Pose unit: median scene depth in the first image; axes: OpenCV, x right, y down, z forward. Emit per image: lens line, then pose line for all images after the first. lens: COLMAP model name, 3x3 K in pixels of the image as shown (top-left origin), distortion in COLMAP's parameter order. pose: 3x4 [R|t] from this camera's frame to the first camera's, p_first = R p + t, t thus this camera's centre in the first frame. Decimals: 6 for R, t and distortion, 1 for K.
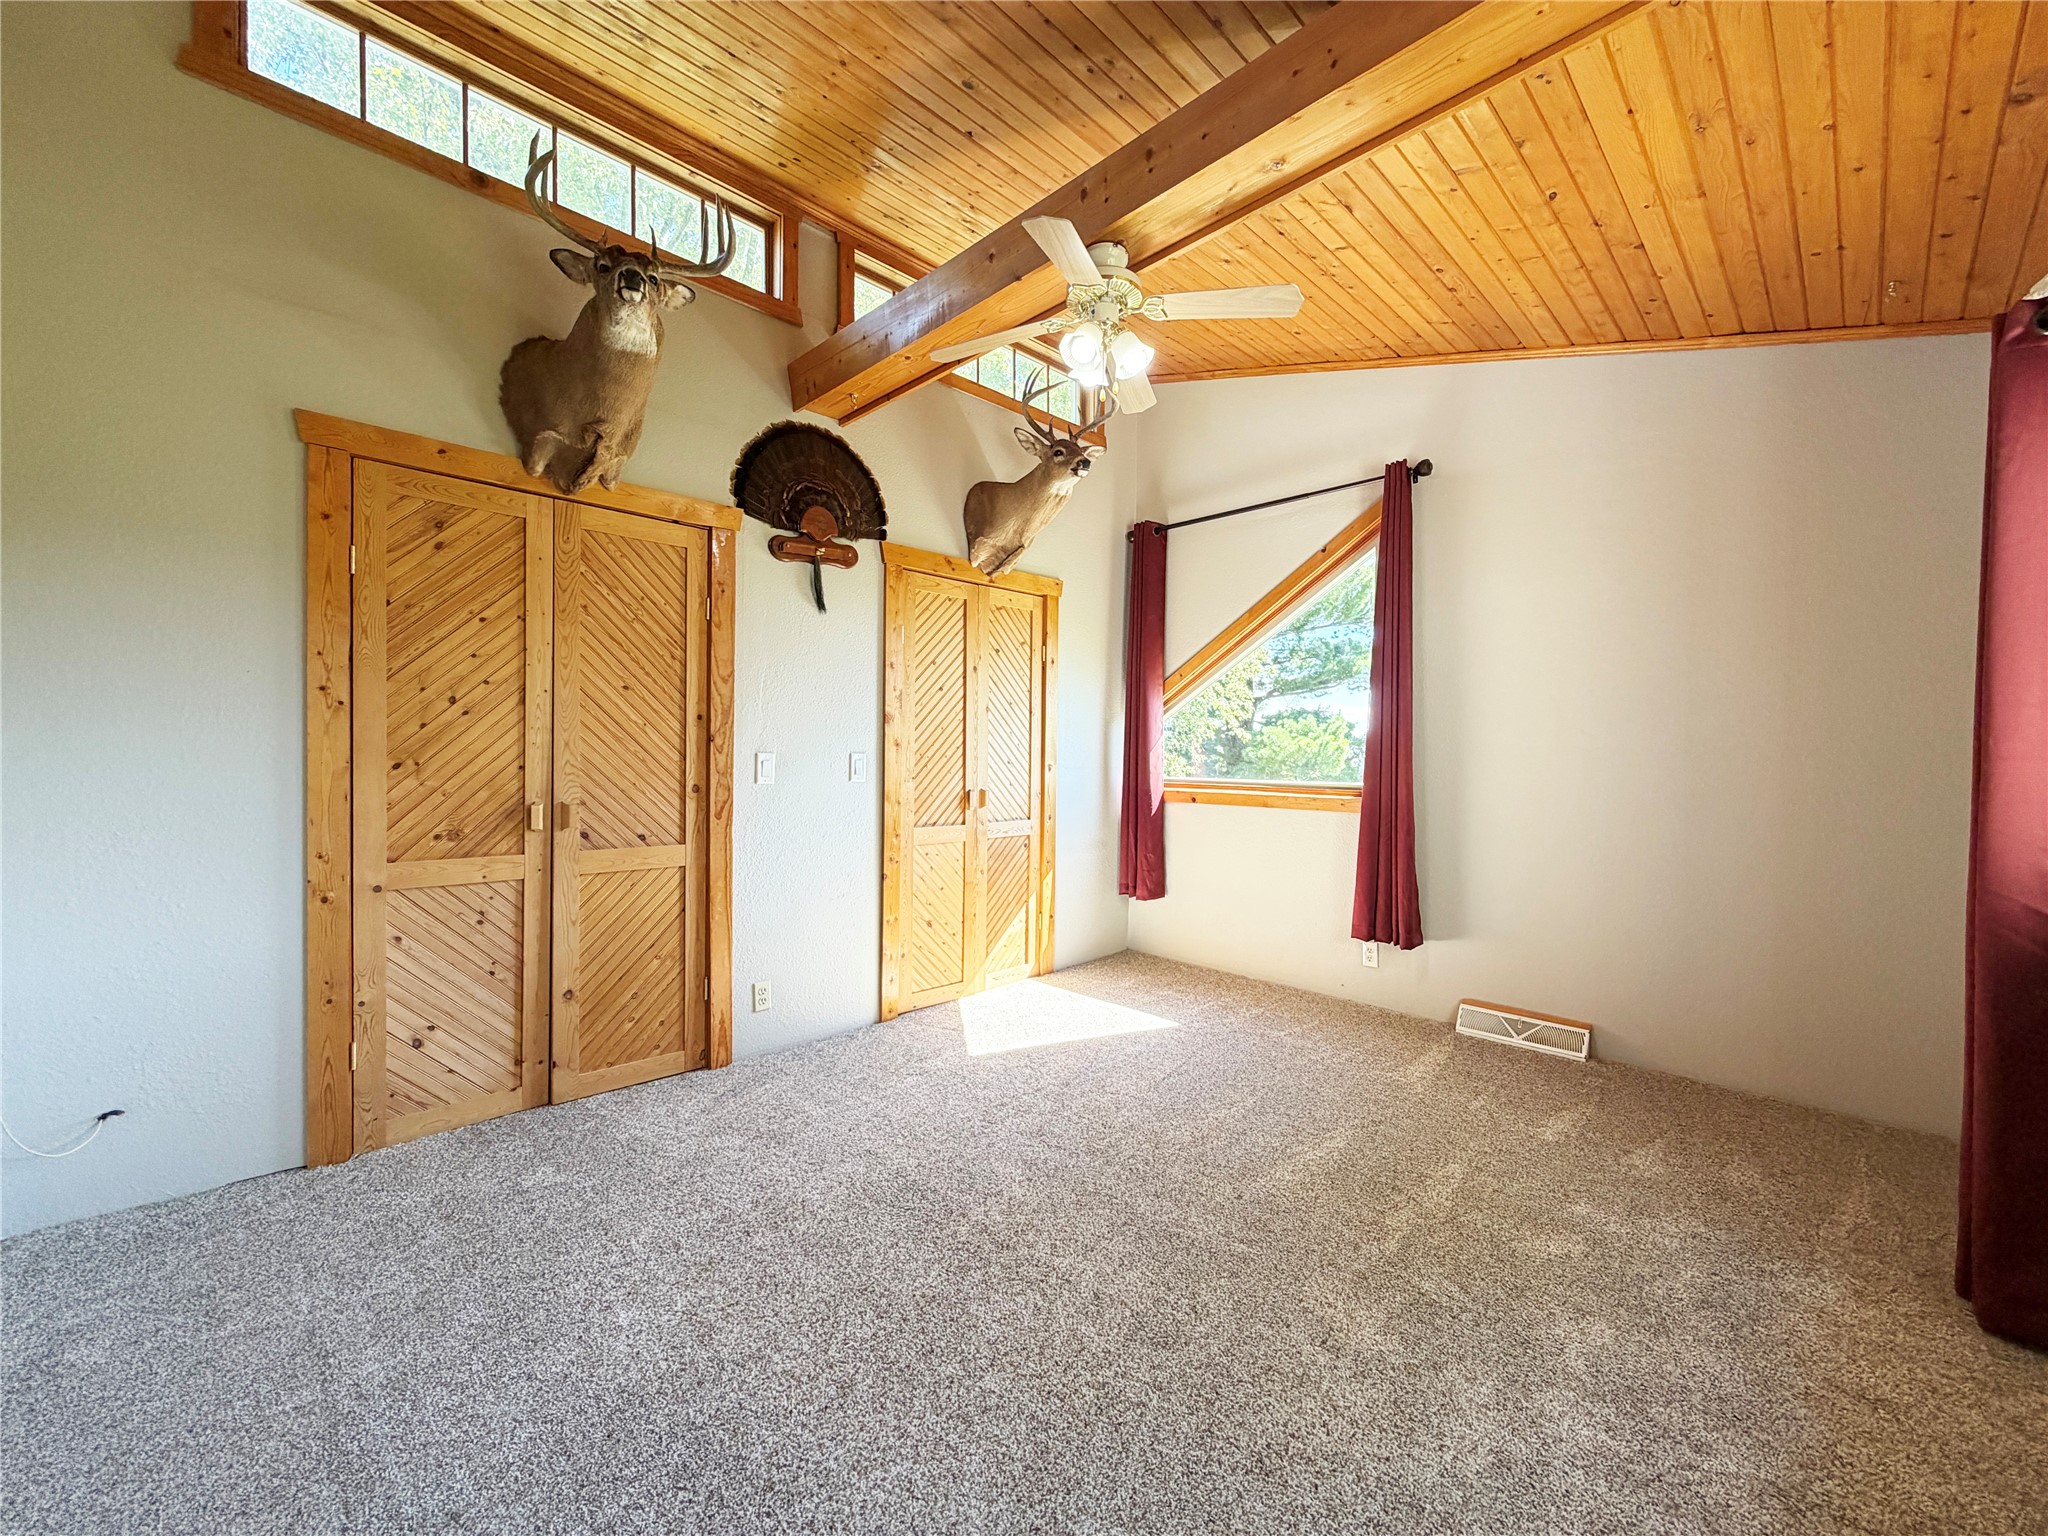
lens RADIAL K [[816.7, 0, 1020.9], [0, 816.7, 769.6], [0, 0, 1]] dist [0.000142, -0.000059]
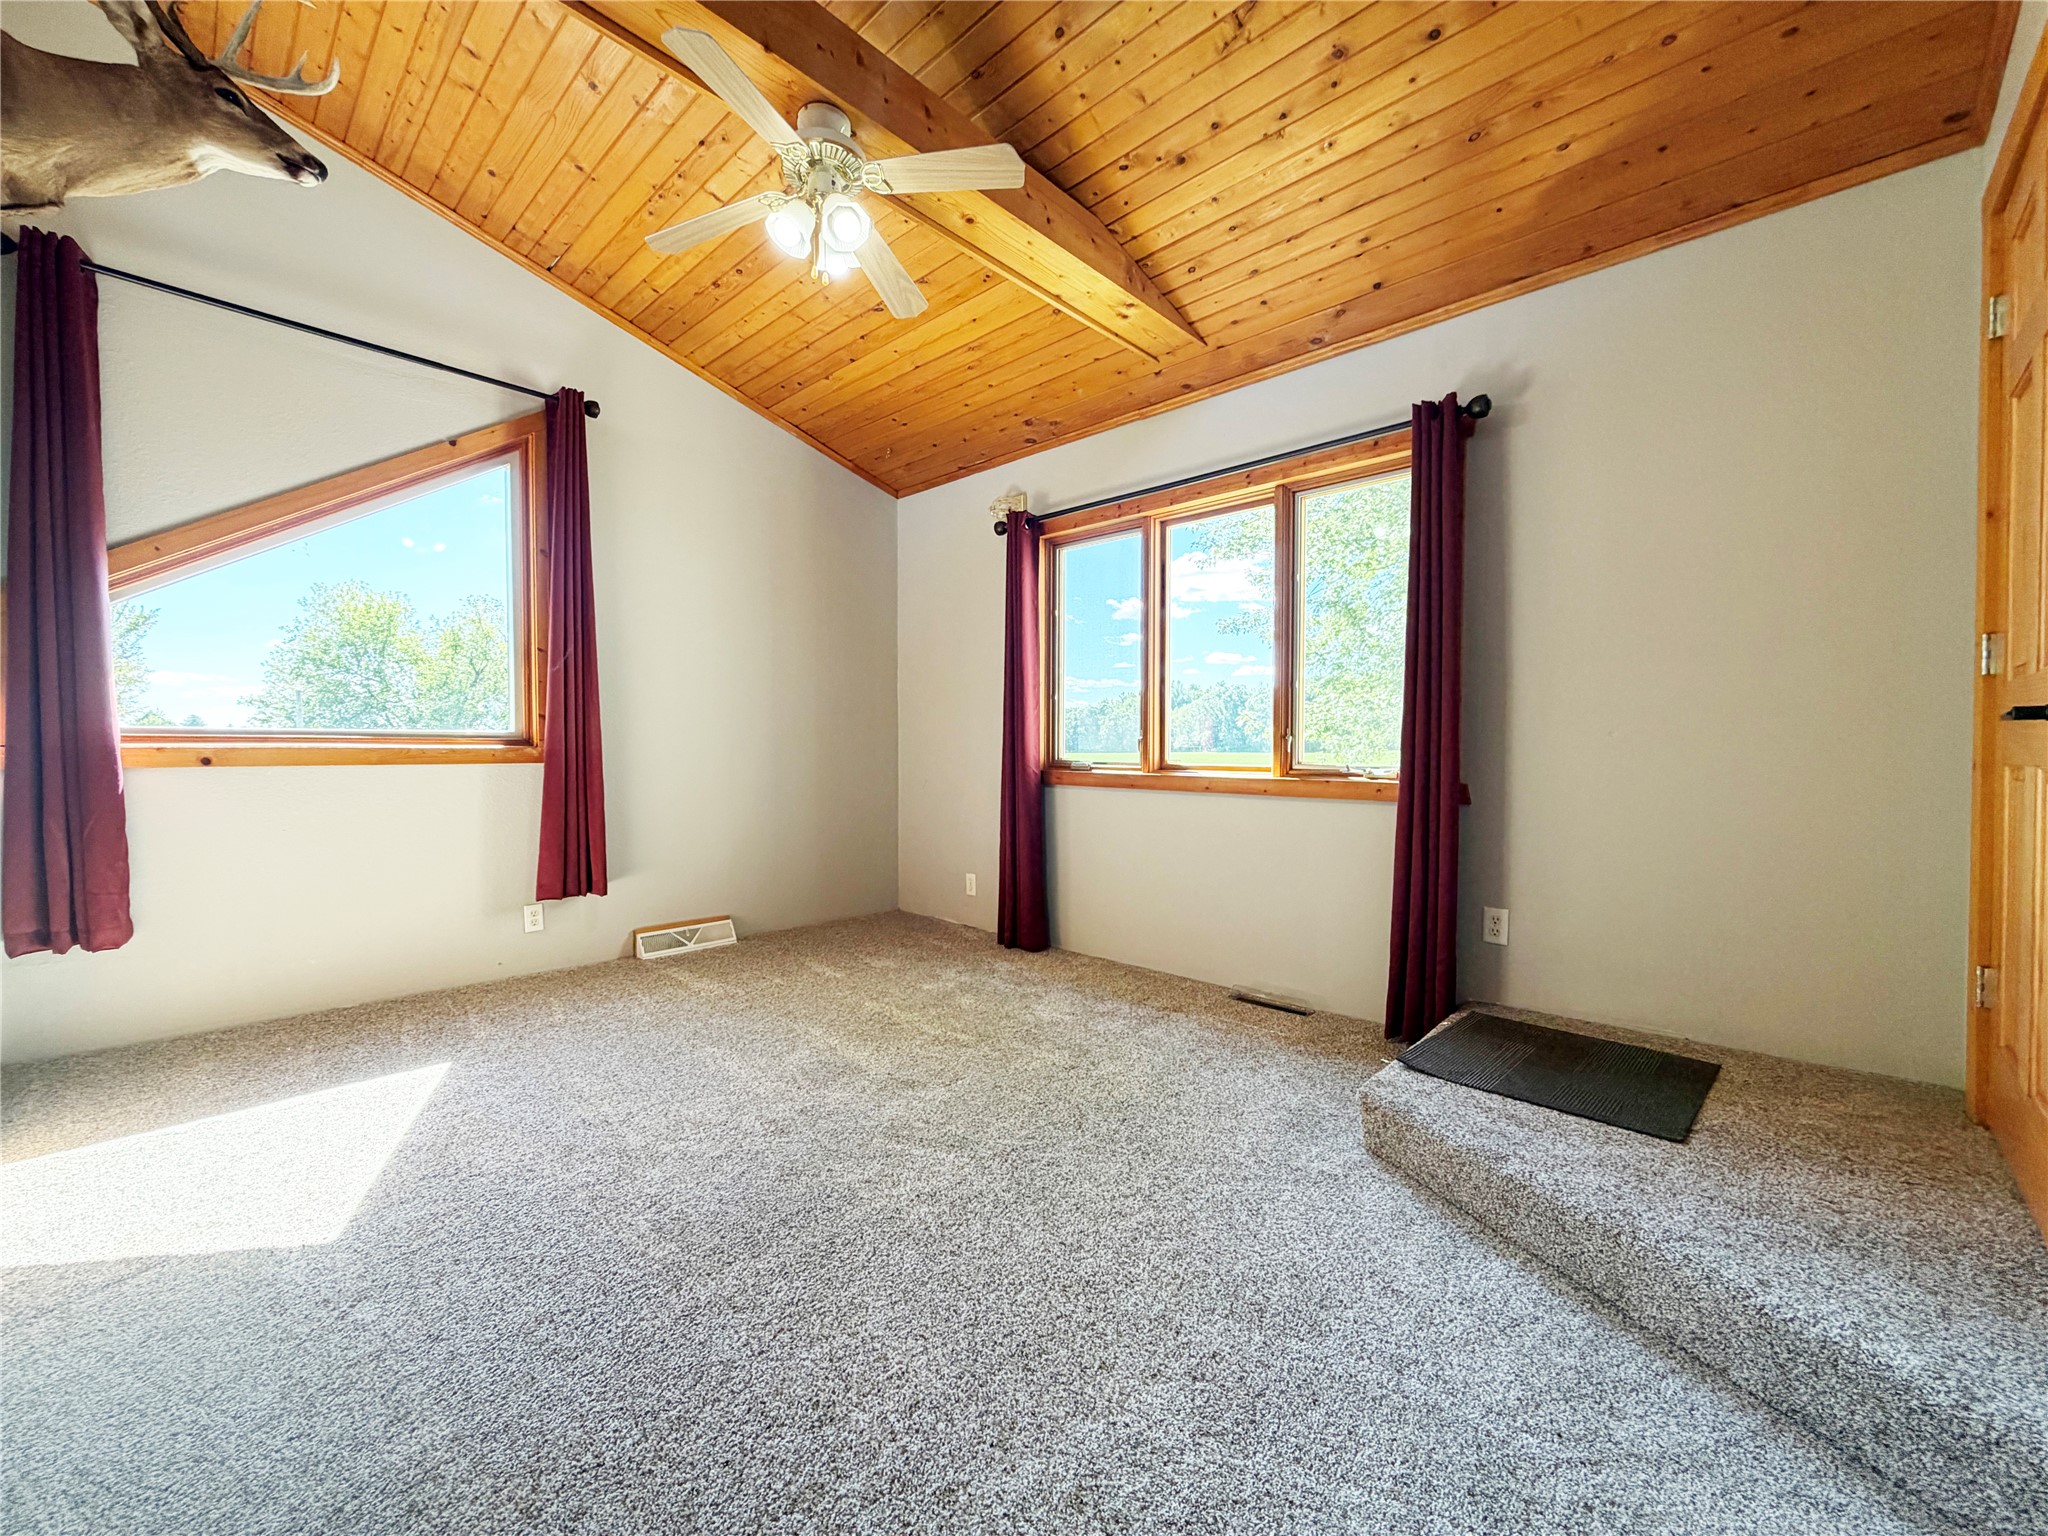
lens RADIAL K [[816.7, 0, 1020.9], [0, 816.7, 769.6], [0, 0, 1]] dist [0.000142, -0.000059]
pose [[-0.044284, -0.044334, 0.998035, -0.508111], [0.009356, 0.998953, 0.044790, 0.025749], [-0.998975, 0.011321, -0.043823, 0.507359]]
